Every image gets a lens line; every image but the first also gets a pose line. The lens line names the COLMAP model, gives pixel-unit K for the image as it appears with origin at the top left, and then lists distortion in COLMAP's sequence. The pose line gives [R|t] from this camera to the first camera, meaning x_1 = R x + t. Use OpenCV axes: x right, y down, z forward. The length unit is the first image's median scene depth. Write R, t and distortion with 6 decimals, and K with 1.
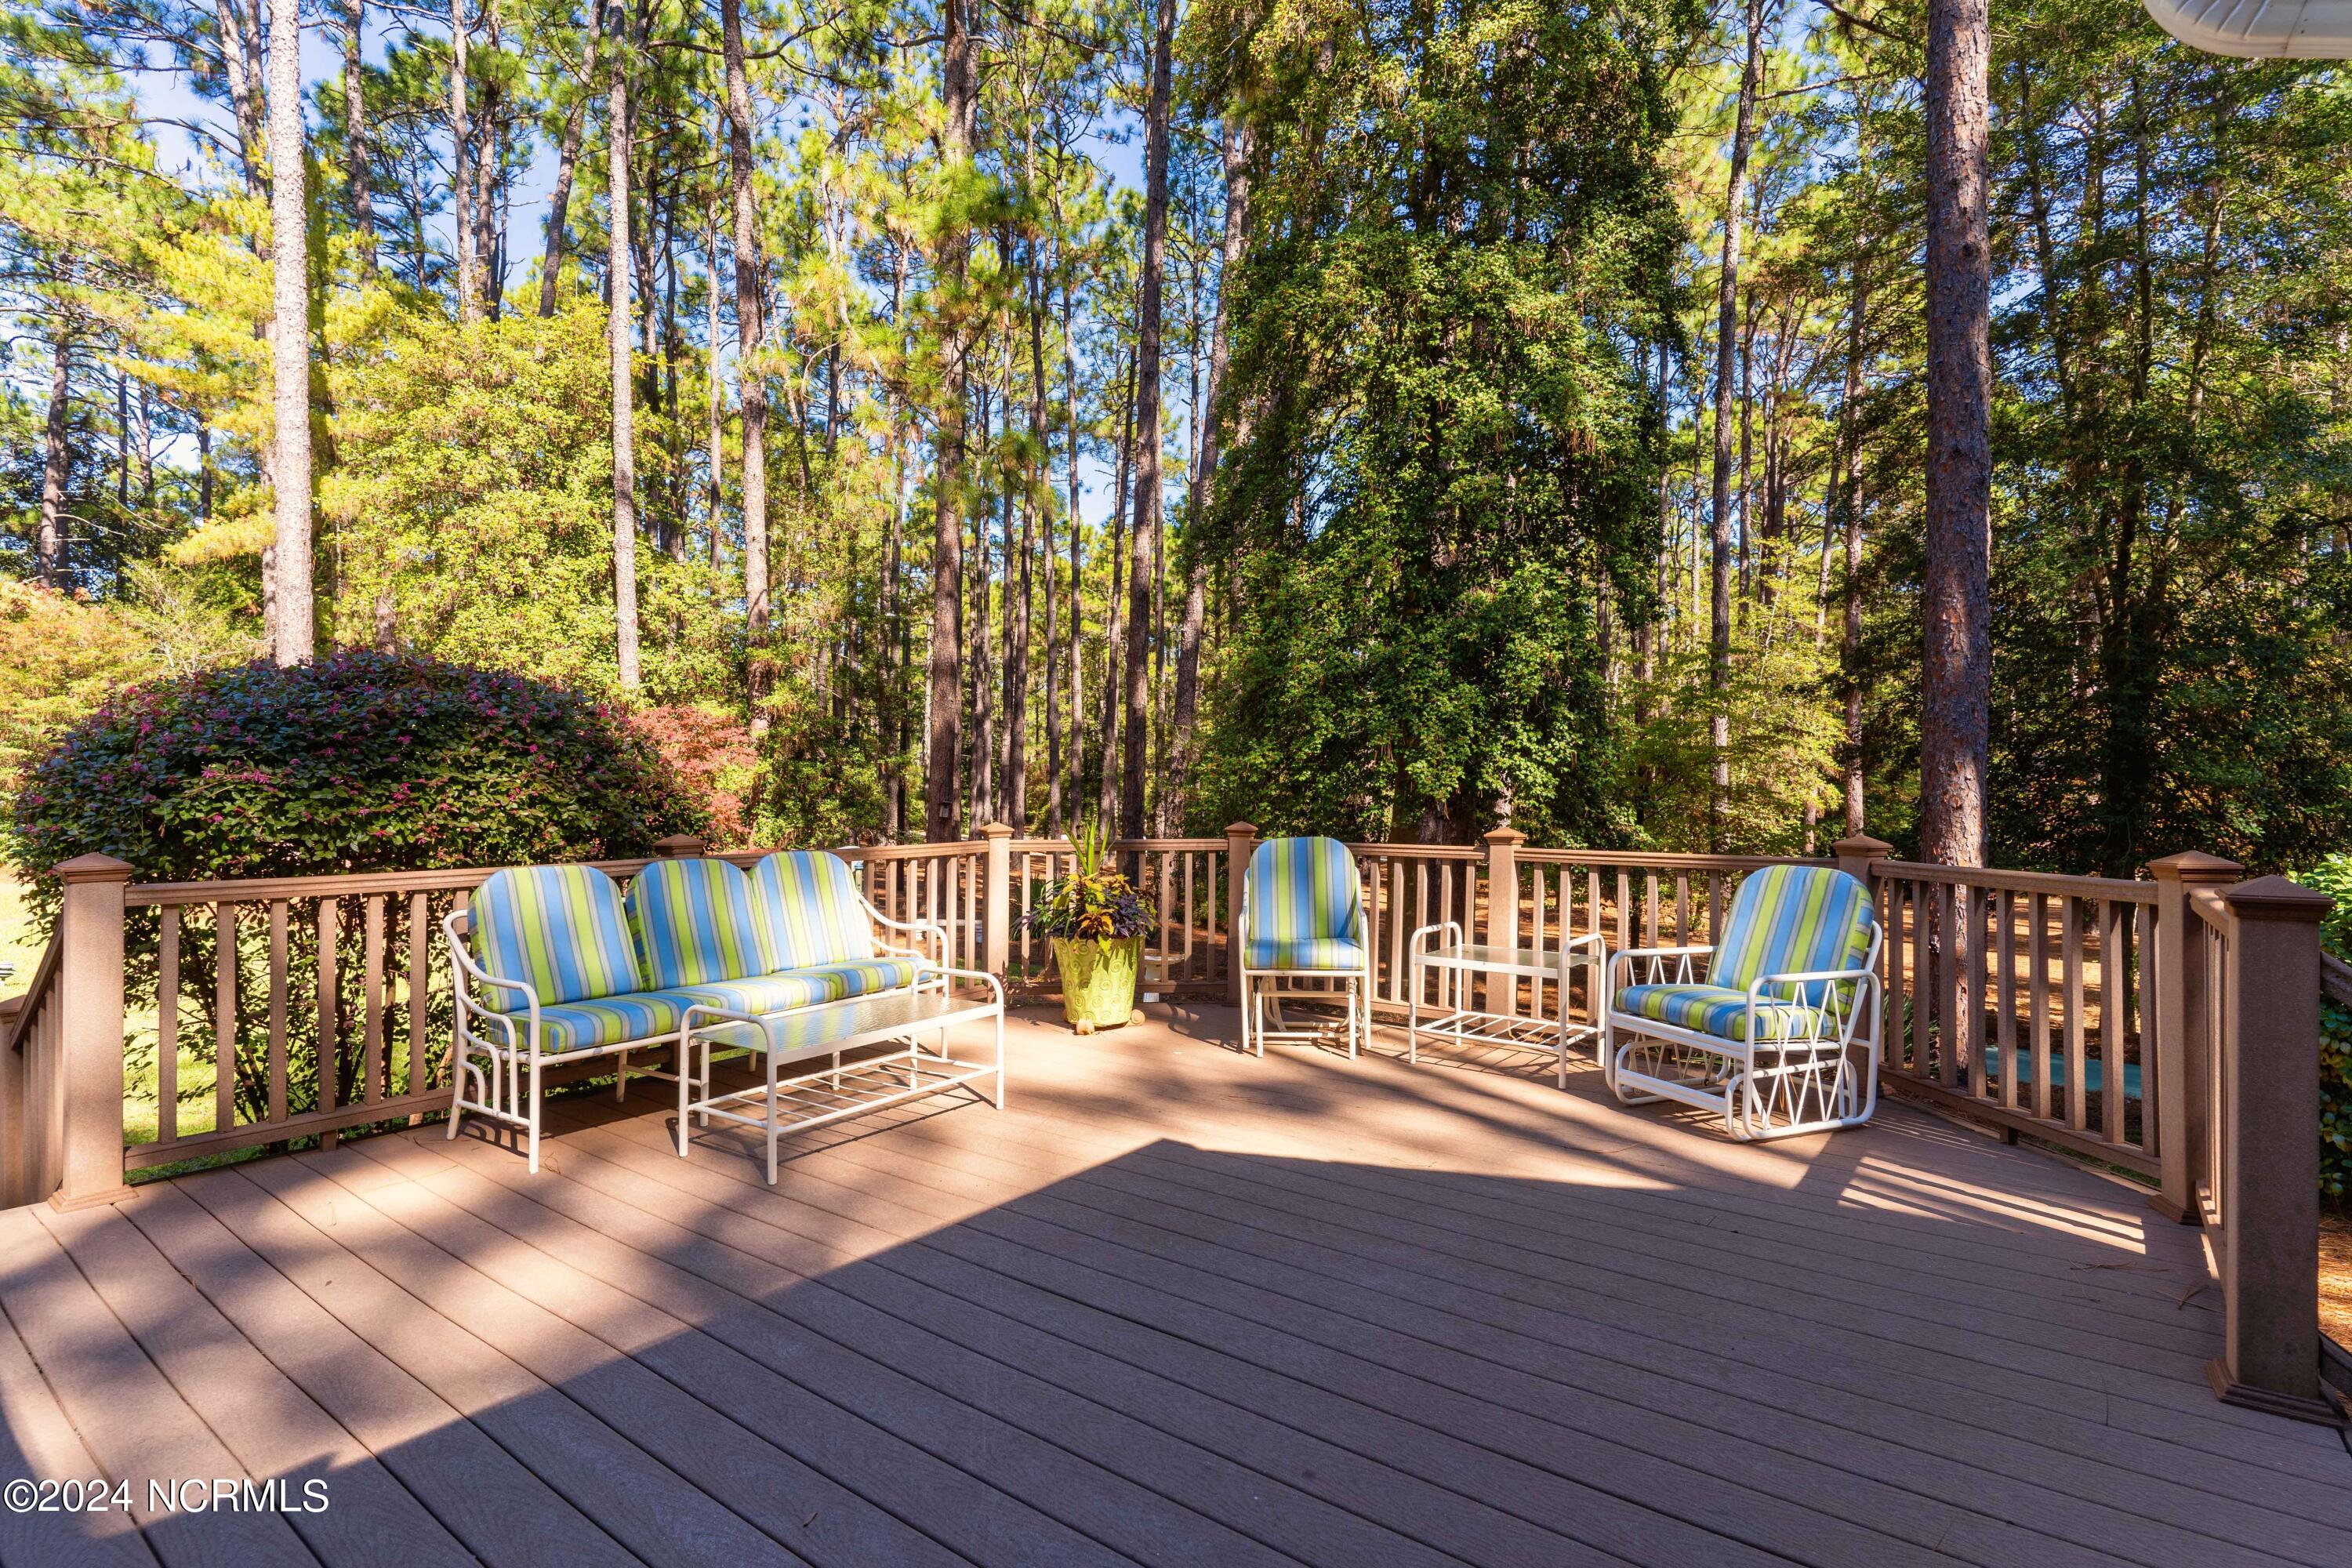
lens RADIAL K [[1145.8, 0, 1175.0], [0, 1145.8, 781.6], [0, 0, 1]] dist [0.009787, -0.001715]
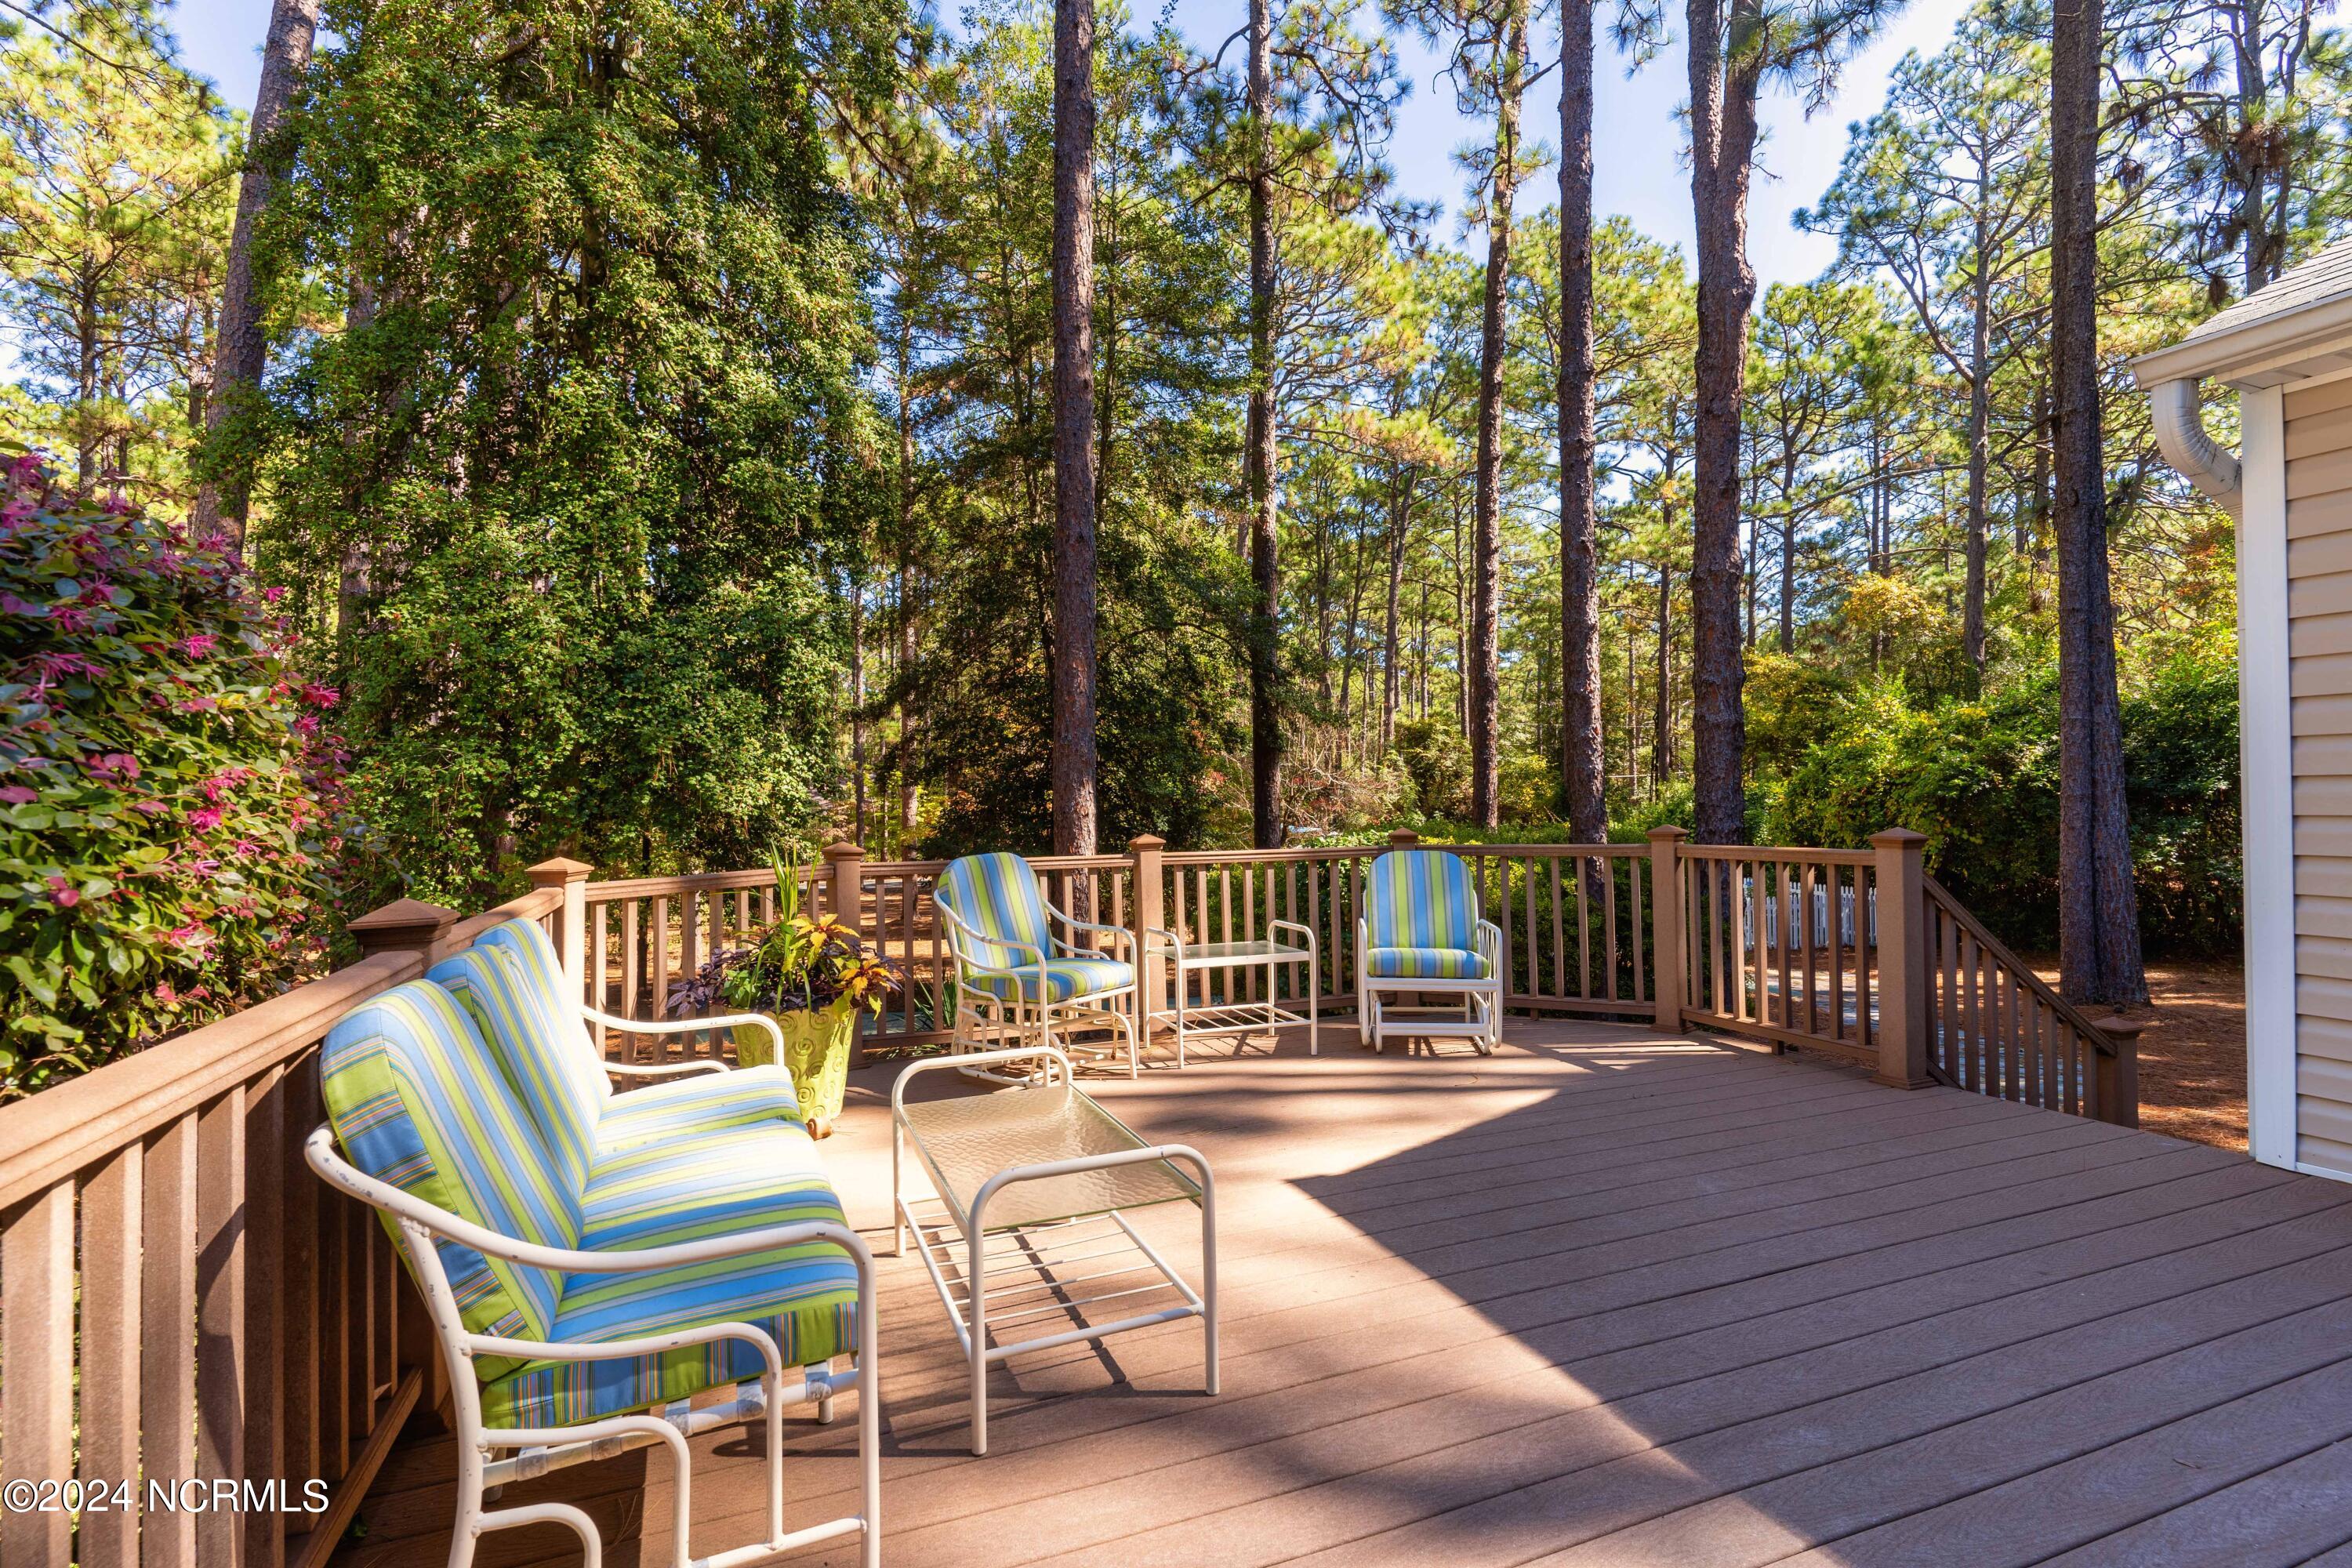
lens RADIAL K [[1145.8, 0, 1182.5], [0, 1145.8, 774.5], [0, 0, 1]] dist [0.009787, -0.001715]
pose [[0.511244, 0.010873, 0.859367, -1.032607], [0.011845, 0.999736, -0.019695, 0.011452], [-0.859354, 0.020248, 0.510980, 0.749824]]
